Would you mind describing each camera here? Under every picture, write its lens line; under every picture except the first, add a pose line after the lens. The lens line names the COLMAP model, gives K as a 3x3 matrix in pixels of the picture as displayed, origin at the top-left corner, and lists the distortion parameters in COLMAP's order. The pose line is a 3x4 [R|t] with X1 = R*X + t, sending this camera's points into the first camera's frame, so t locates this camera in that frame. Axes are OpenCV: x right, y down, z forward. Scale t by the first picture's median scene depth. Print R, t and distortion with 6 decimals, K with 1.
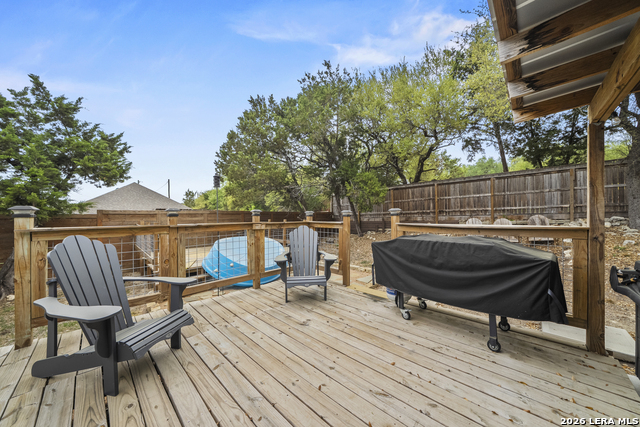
lens RADIAL K [[220.3, 0, 323.5], [0, 220.3, 213.2], [0, 0, 1]] dist [-0.014021, -0.000121]
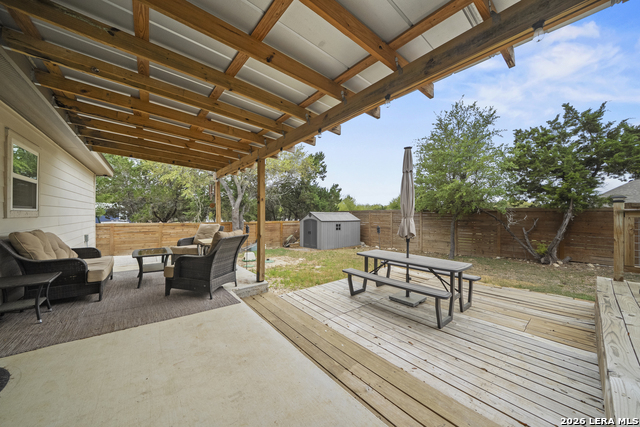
lens RADIAL K [[220.3, 0, 318.3], [0, 220.3, 212.0], [0, 0, 1]] dist [-0.014021, -0.000121]
pose [[-0.130414, -0.004263, -0.991450, 0.166131], [0.003826, 0.999981, -0.004803, 0.029422], [0.991452, -0.004420, -0.130396, -0.339713]]
